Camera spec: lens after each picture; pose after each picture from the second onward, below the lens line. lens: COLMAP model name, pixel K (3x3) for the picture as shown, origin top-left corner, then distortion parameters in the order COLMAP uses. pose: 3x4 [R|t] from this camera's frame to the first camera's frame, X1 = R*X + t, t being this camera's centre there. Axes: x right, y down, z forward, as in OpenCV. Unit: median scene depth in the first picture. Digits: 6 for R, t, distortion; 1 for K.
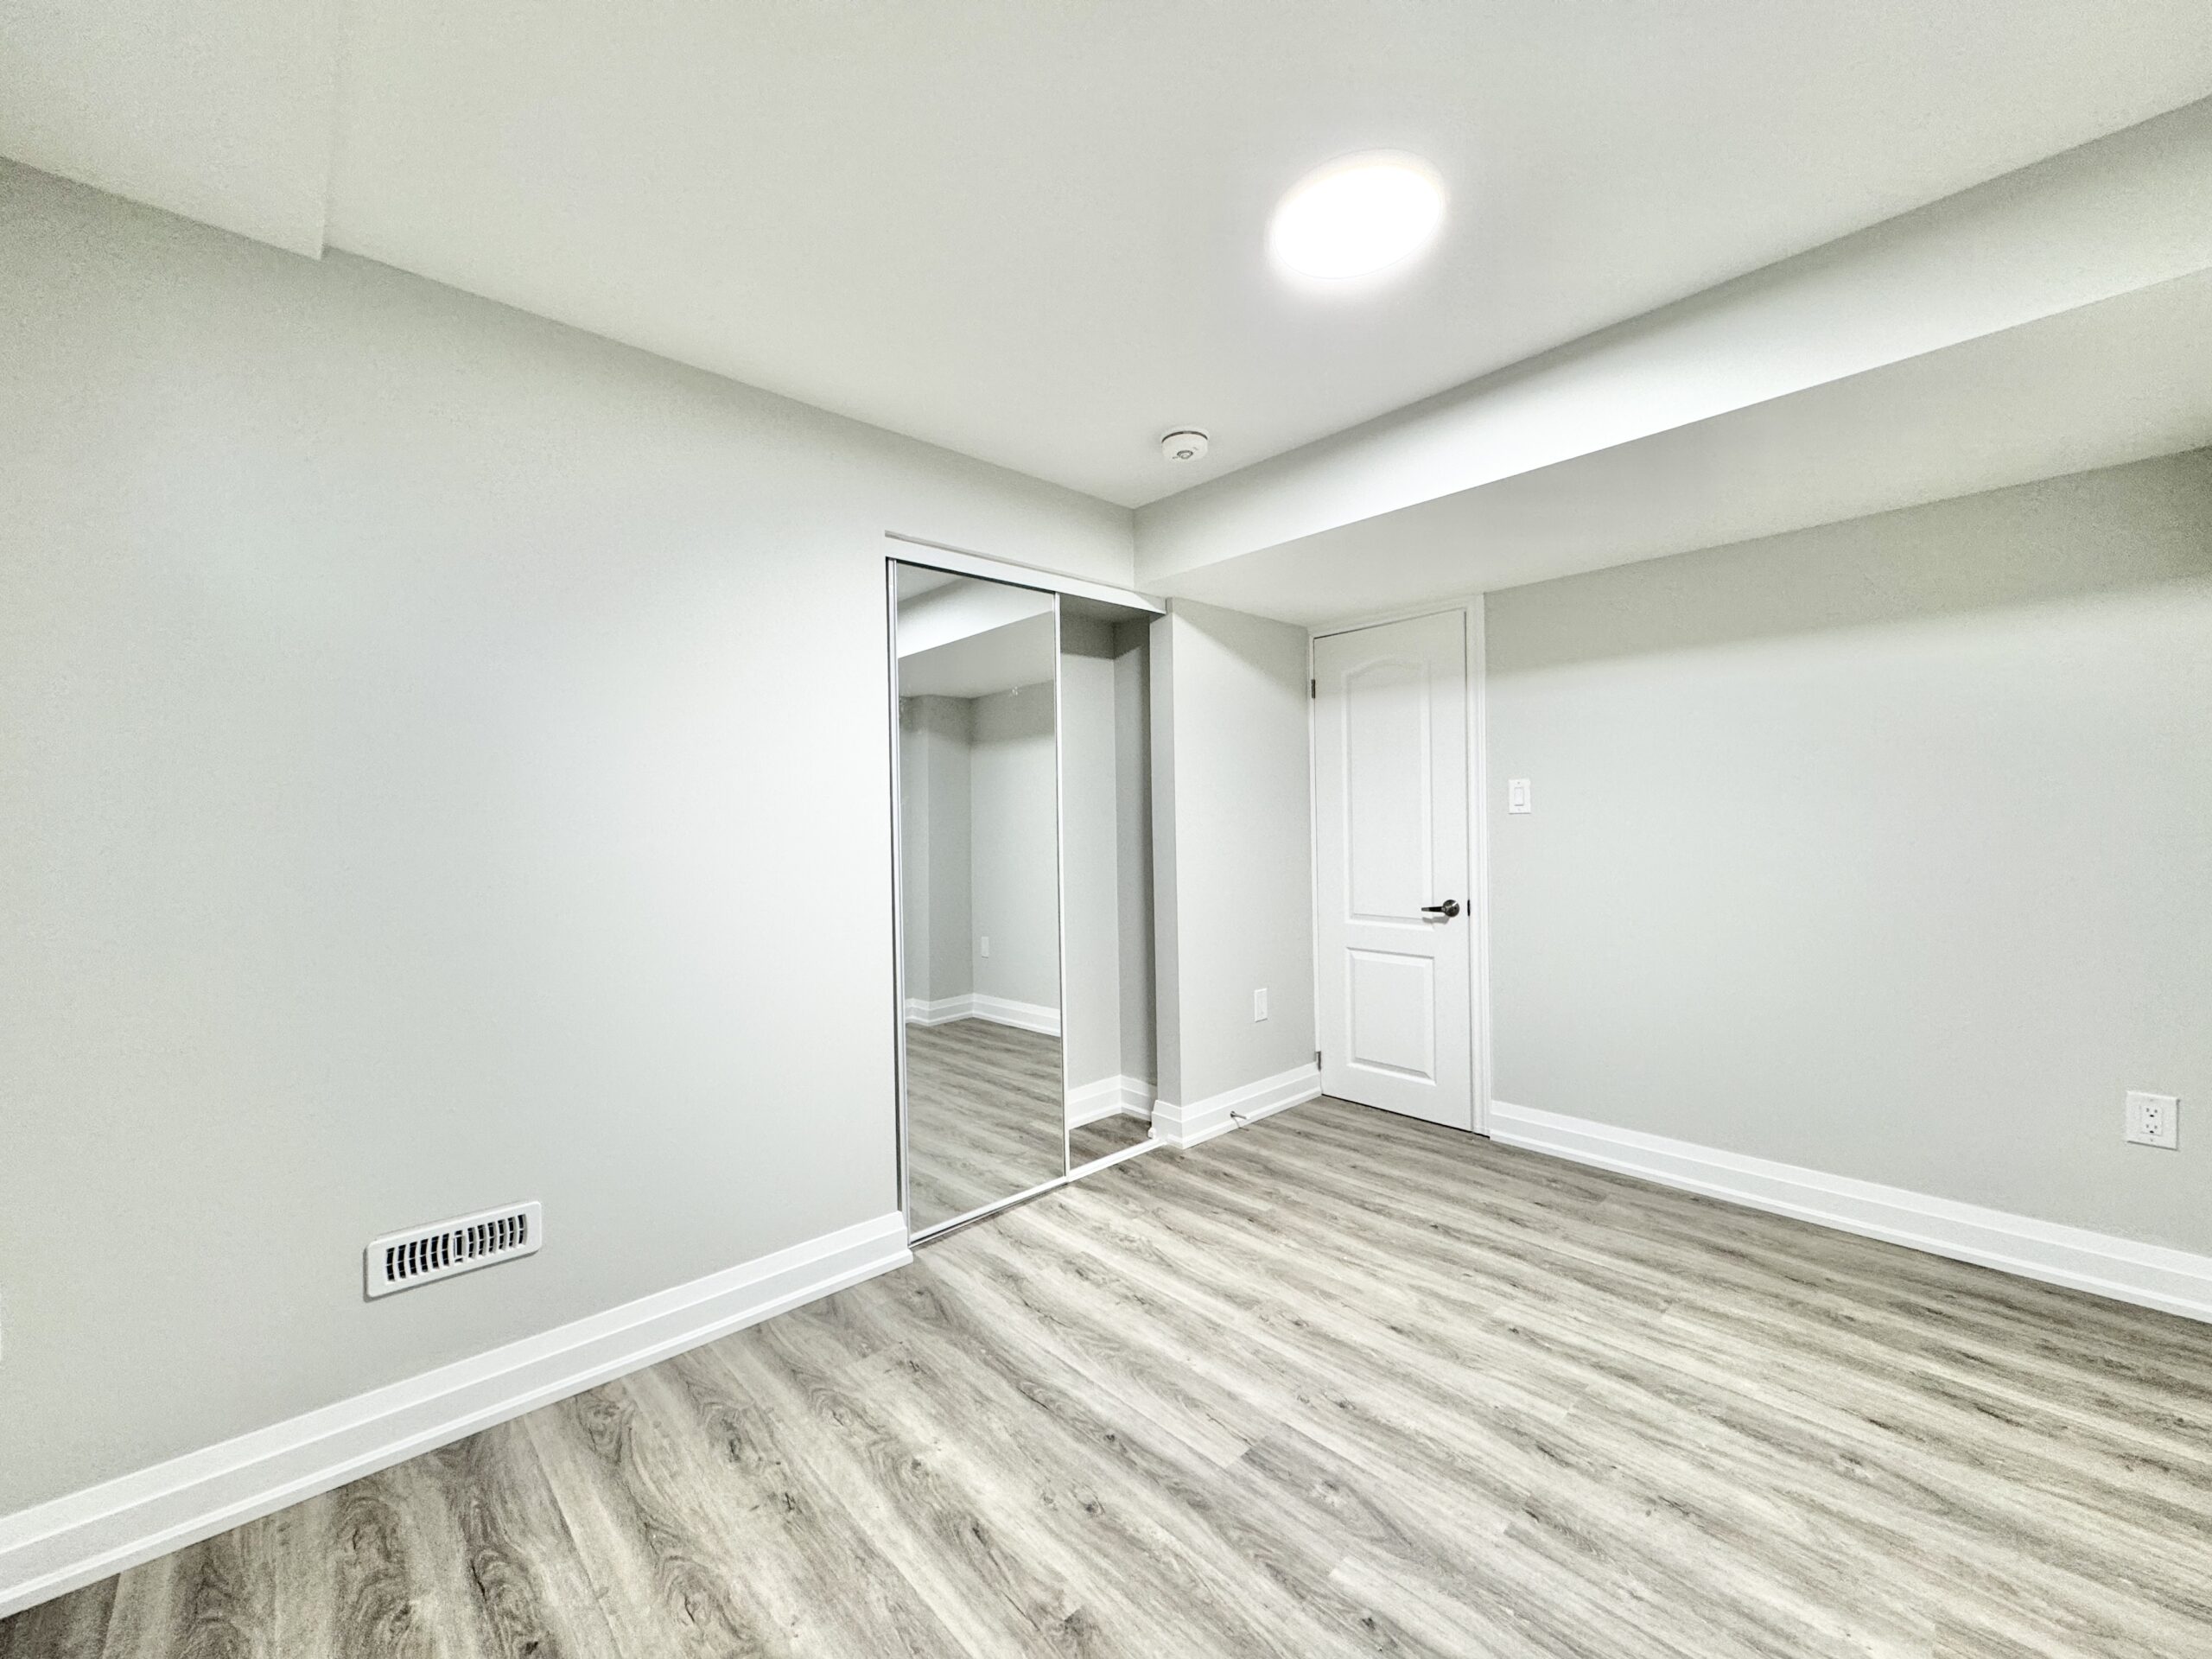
lens RADIAL K [[879.6, 0, 1106.0], [0, 879.6, 829.5], [0, 0, 1]] dist [-0.002015, 0.000477]
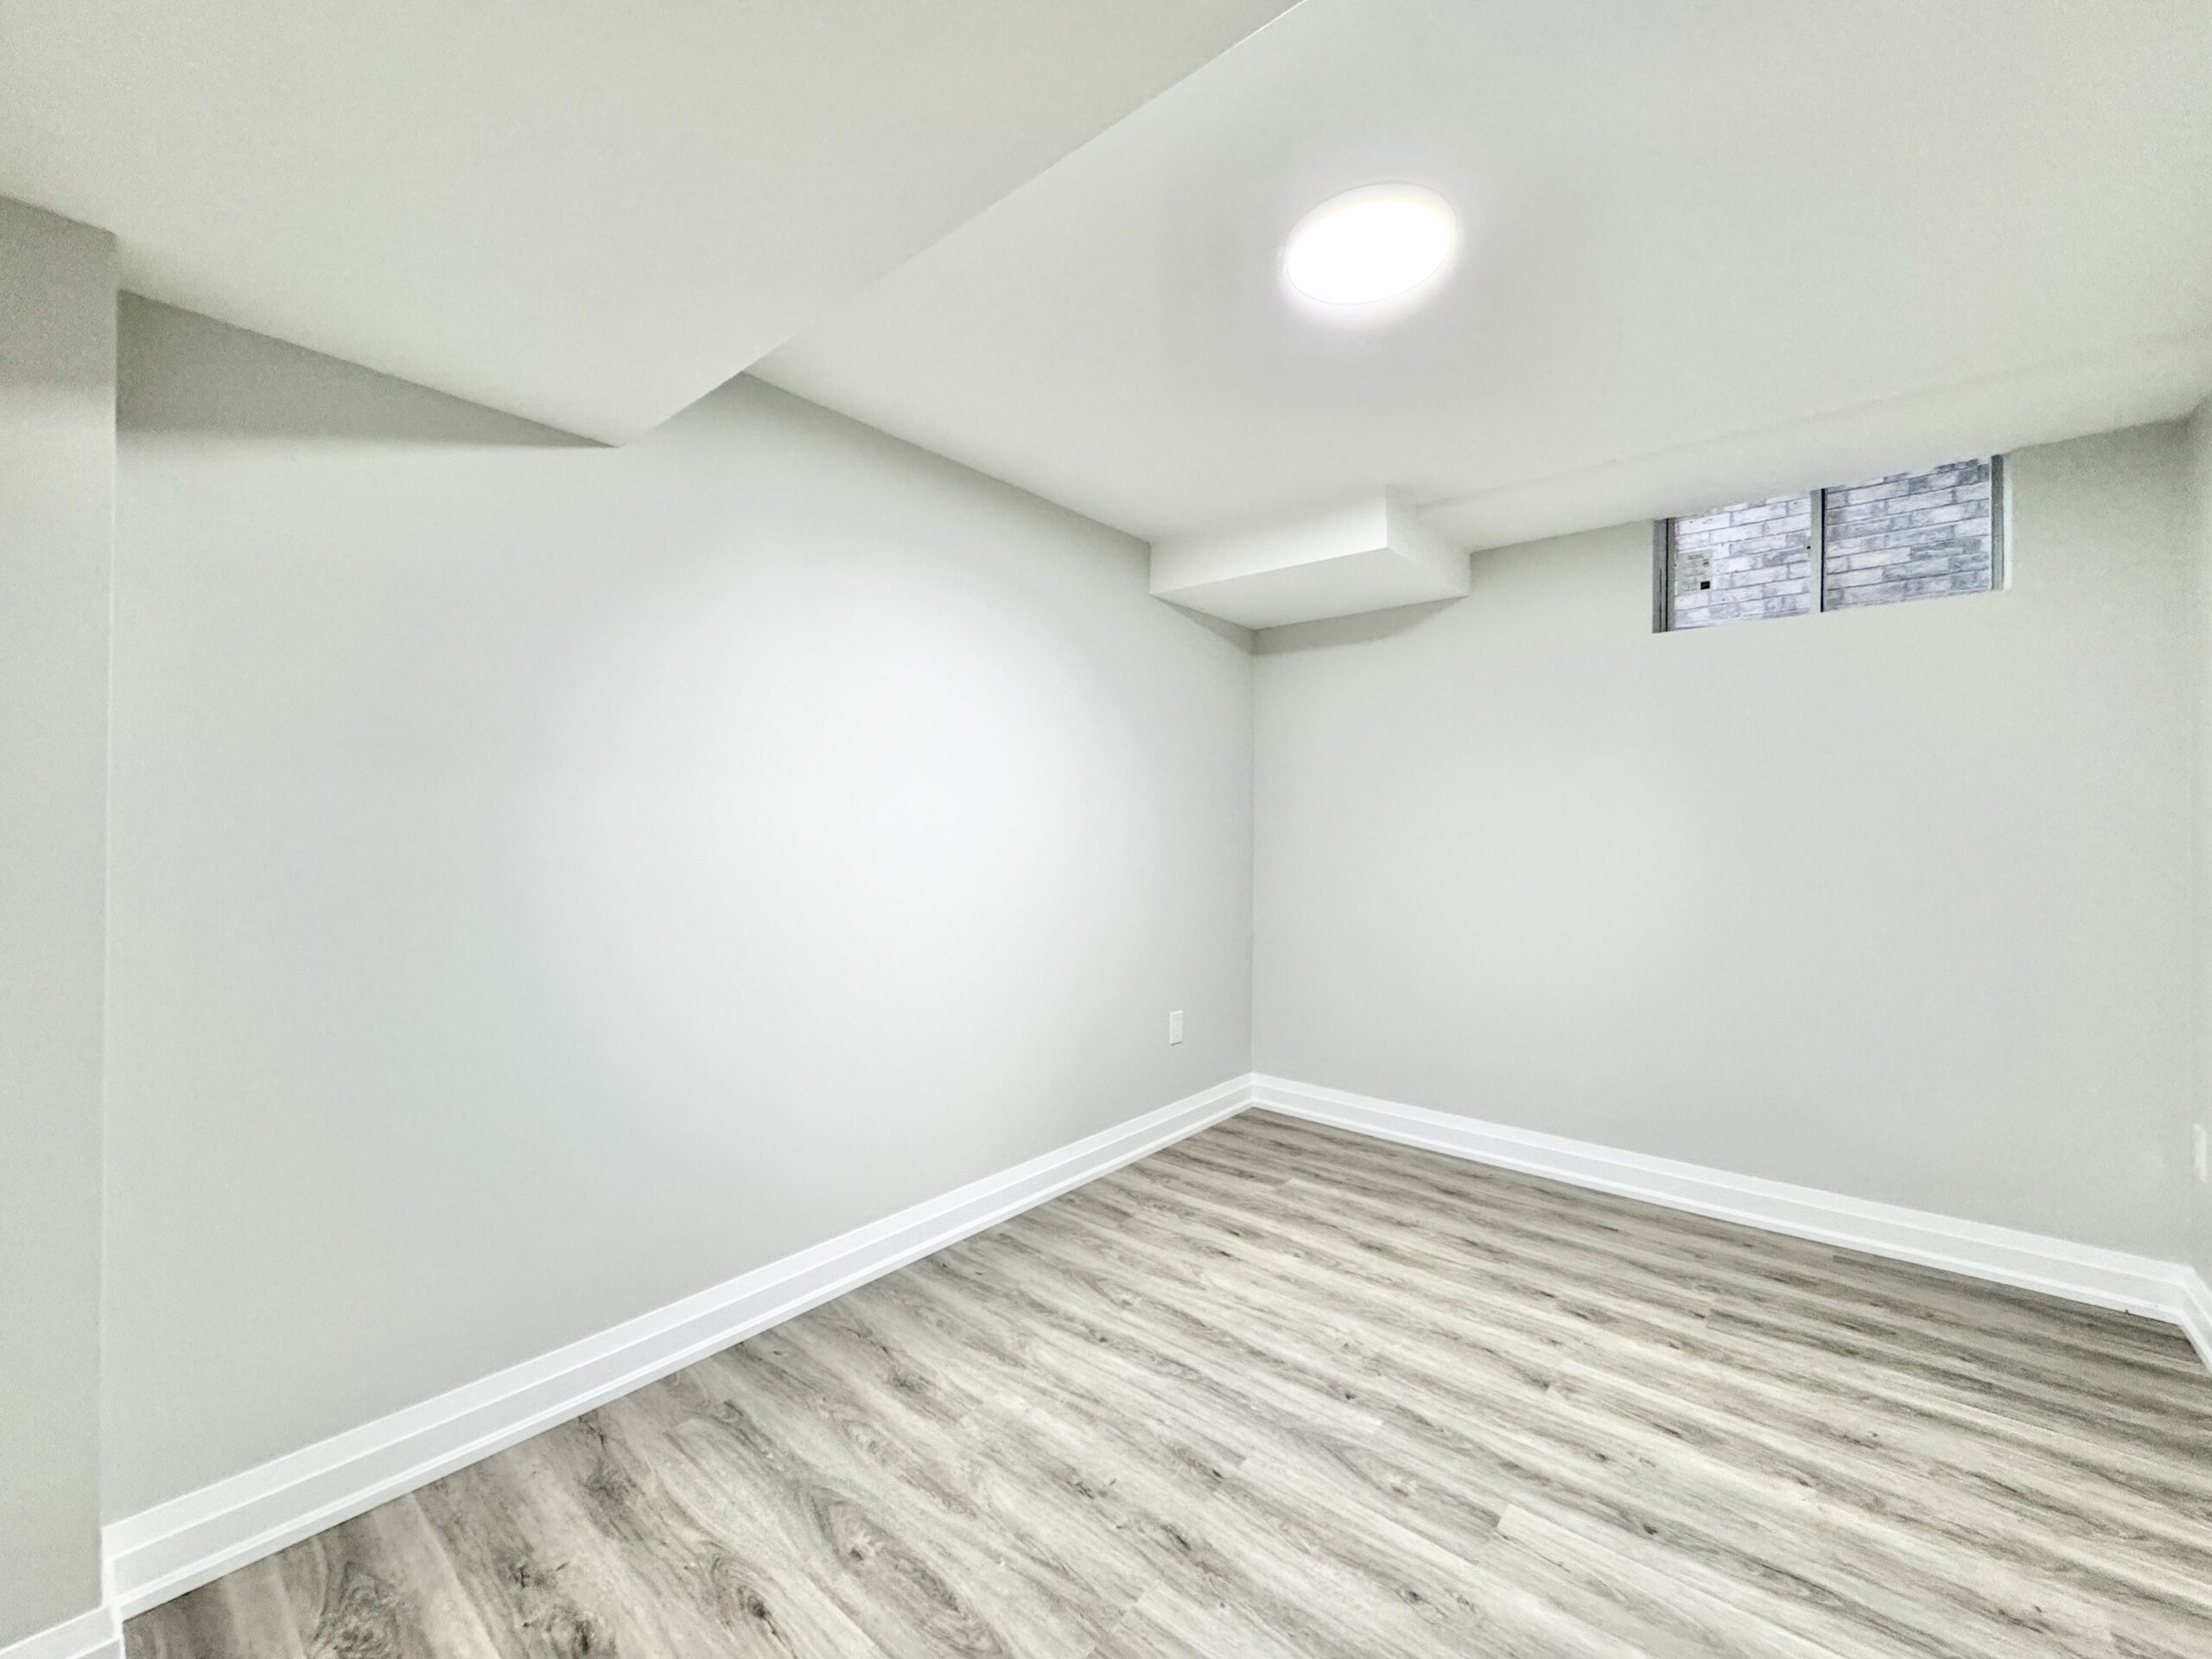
lens RADIAL K [[879.6, 0, 1106.0], [0, 879.6, 829.5], [0, 0, 1]] dist [-0.002015, 0.000477]
pose [[-0.992863, 0.009894, -0.118848, 0.728013], [0.008865, 0.999919, 0.009186, -0.038697], [0.118929, 0.008067, -0.992870, 2.018393]]
